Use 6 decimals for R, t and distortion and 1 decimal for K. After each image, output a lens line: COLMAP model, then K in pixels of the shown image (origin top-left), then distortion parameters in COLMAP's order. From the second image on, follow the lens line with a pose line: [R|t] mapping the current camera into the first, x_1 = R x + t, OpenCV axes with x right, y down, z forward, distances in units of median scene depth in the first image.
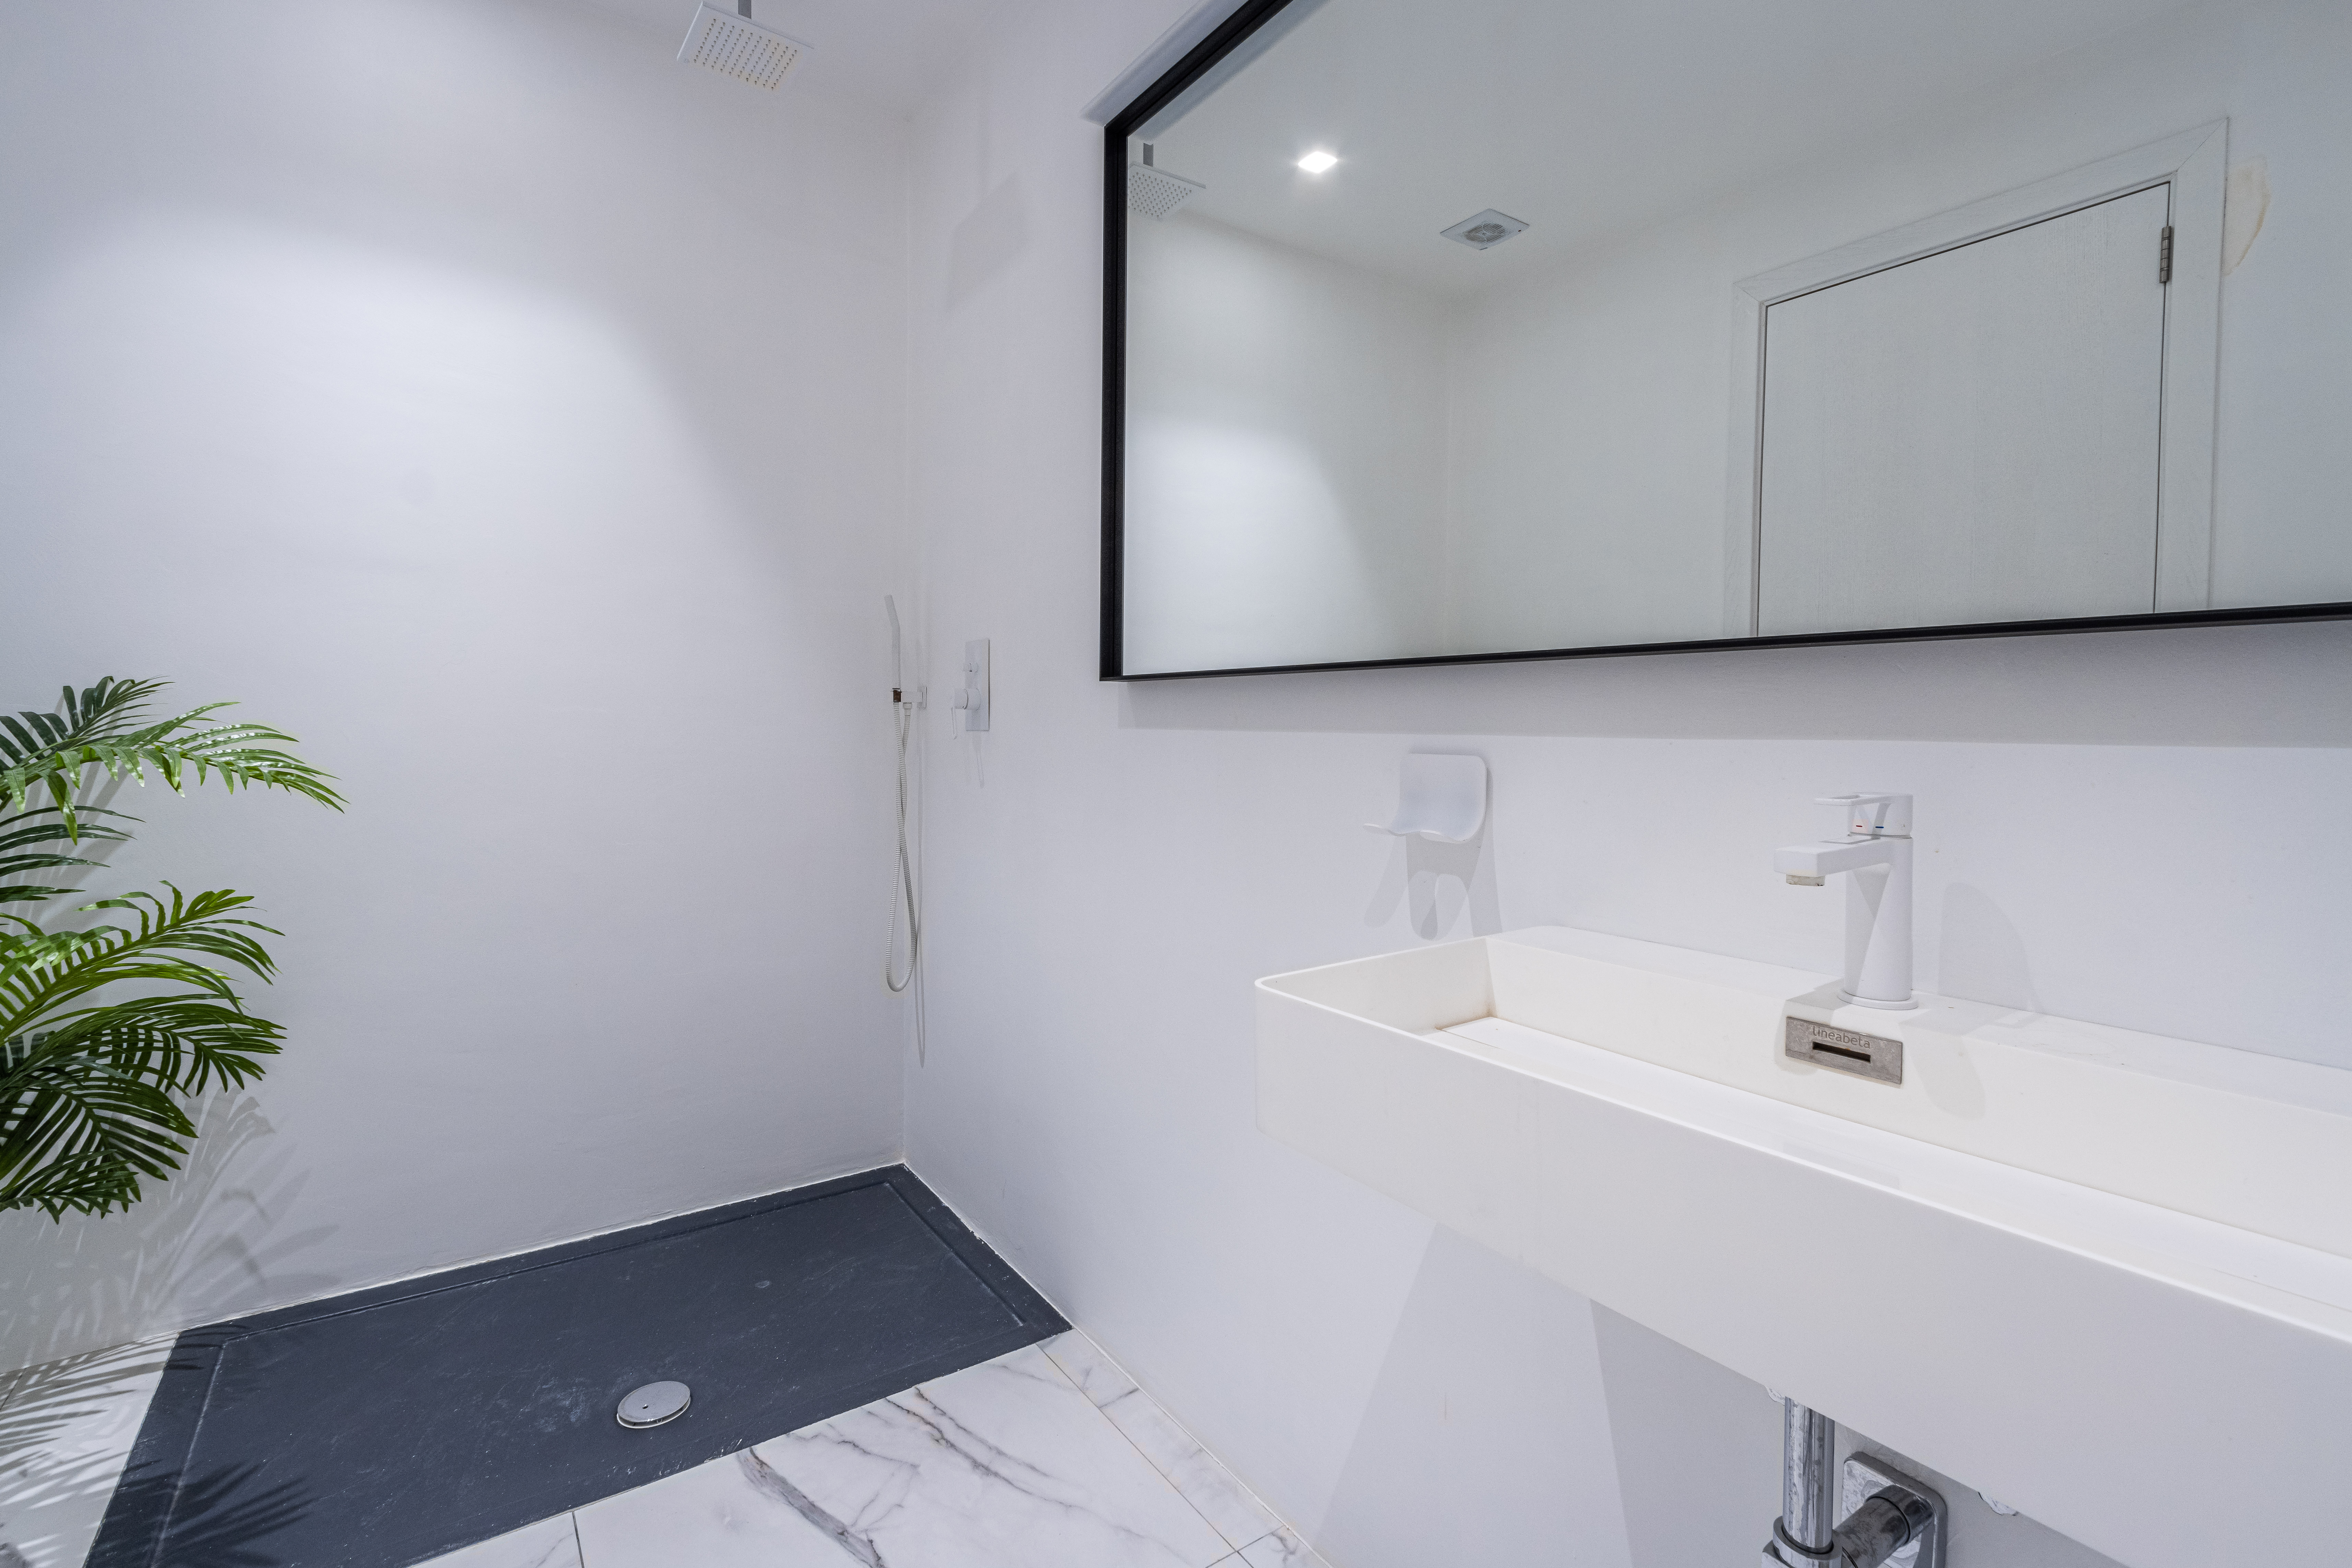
lens RADIAL K [[1121.0, 0, 1170.3], [0, 1121.0, 765.5], [0, 0, 1]] dist [0.001183, -0.003895]
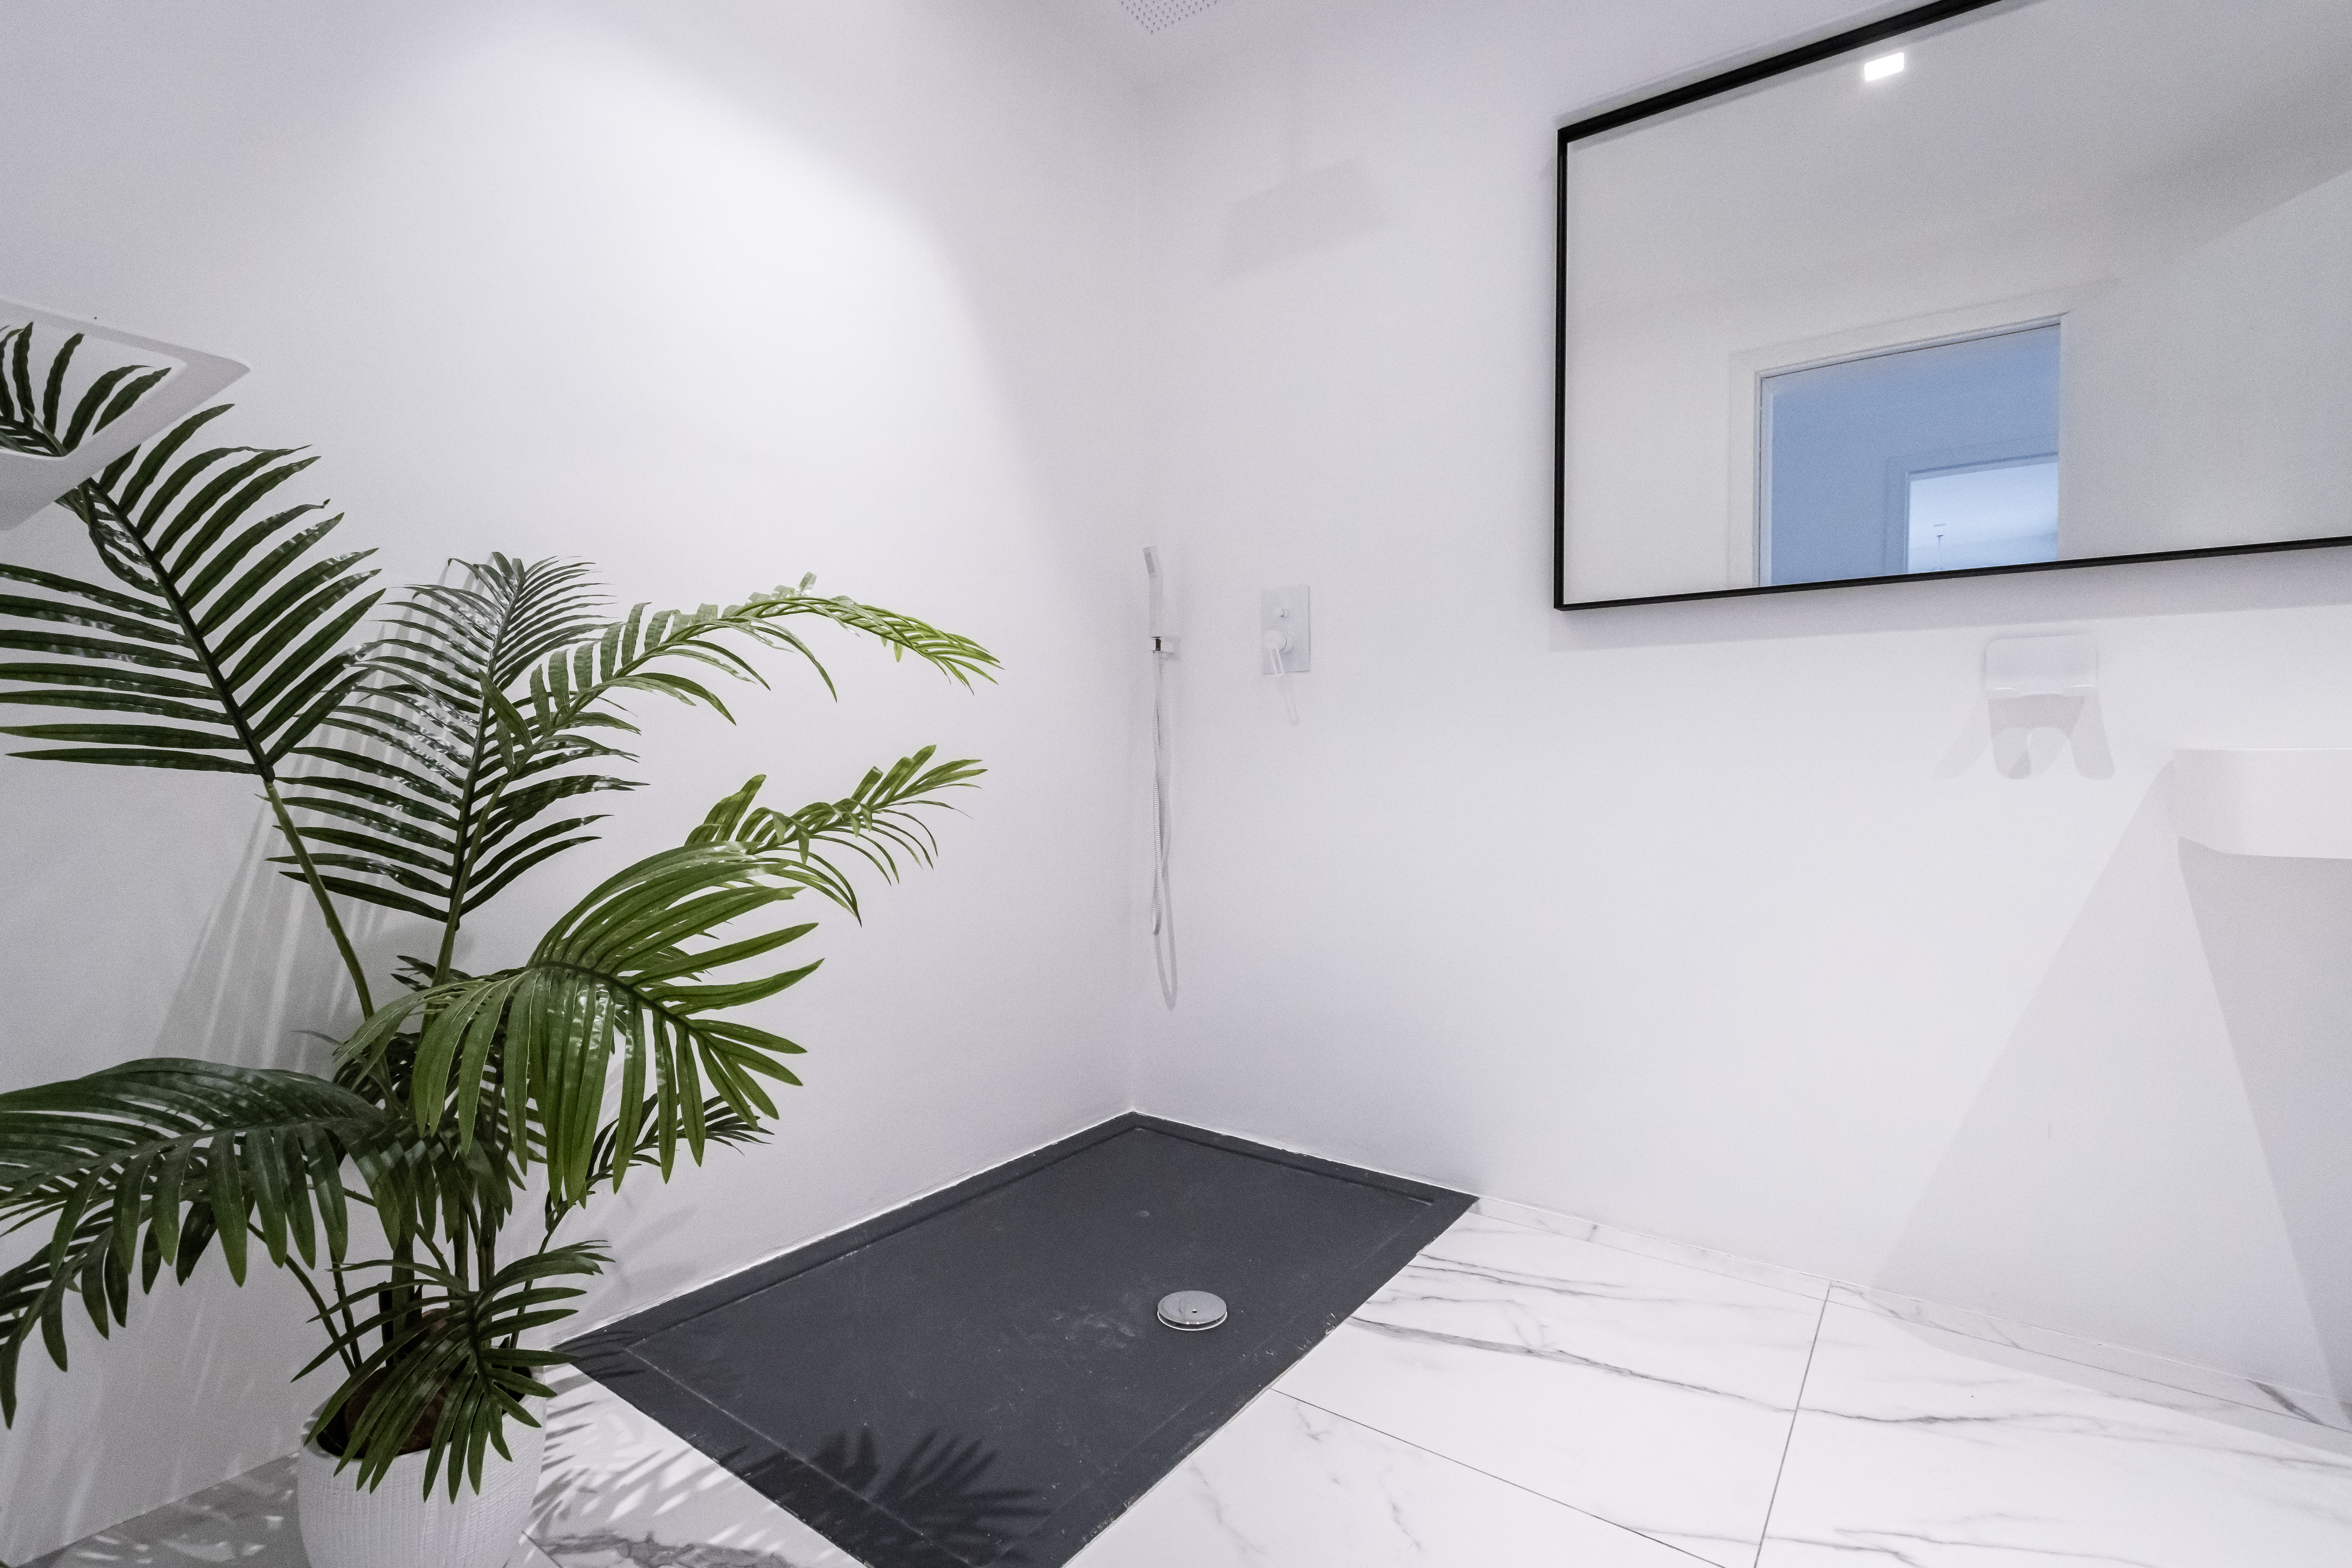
lens RADIAL K [[1120.9, 0, 1085.5], [0, 1120.9, 794.8], [0, 0, 1]] dist [0.001183, -0.003895]
pose [[0.945795, -0.007234, 0.324684, -0.894730], [0.014541, 0.999693, -0.020085, 0.133070], [-0.324439, 0.023717, 0.945609, 0.076418]]
